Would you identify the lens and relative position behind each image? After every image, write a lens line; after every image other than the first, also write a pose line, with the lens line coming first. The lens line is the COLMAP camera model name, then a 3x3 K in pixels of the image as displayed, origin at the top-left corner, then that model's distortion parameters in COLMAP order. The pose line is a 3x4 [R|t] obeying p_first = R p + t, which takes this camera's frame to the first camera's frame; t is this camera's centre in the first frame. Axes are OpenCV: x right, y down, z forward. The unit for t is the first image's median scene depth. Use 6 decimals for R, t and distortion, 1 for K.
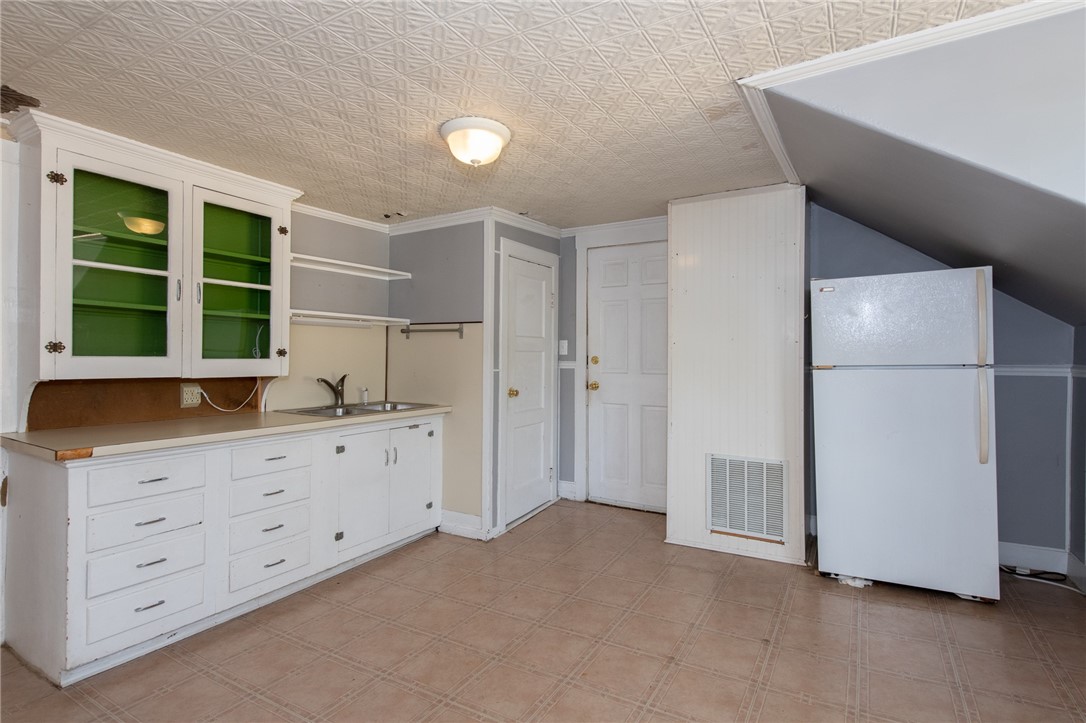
lens RADIAL K [[547.7, 0, 546.4], [0, 547.7, 356.1], [0, 0, 1]] dist [0.014725, -0.001379]
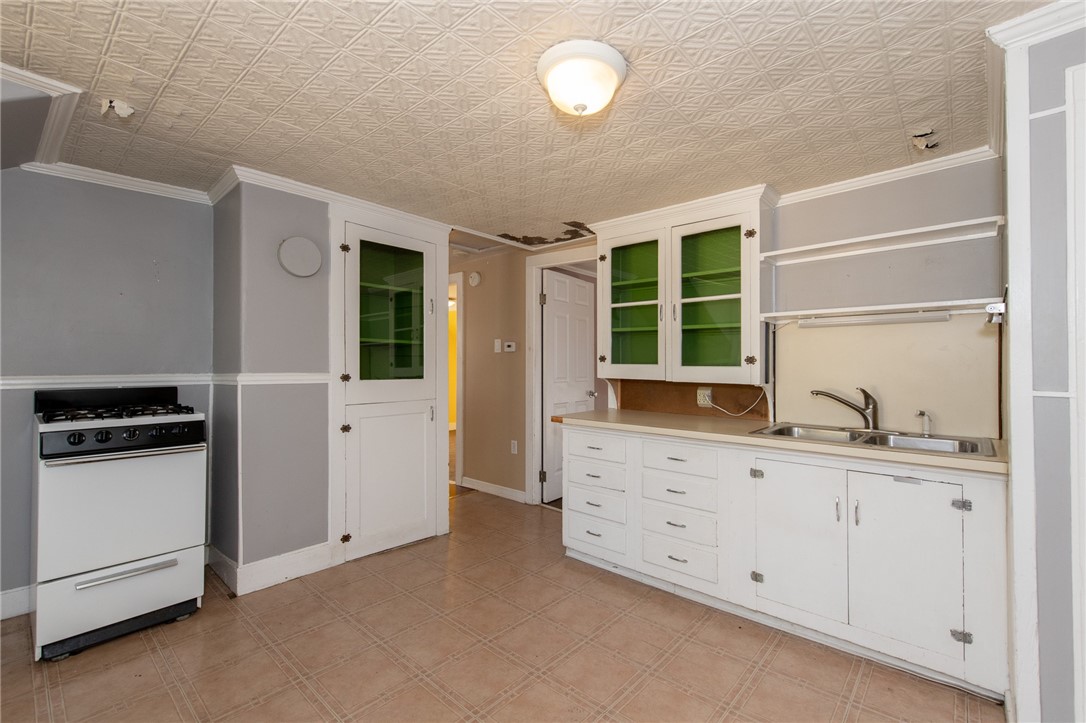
lens RADIAL K [[461.9, 0, 544.7], [0, 461.9, 358.0], [0, 0, 1]] dist [0.002509, 0.000274]
pose [[-0.187453, -0.021989, -0.982027, 0.429541], [-0.004038, 0.999758, -0.021616, 0.009840], [0.982265, -0.000087, -0.187496, 0.903548]]
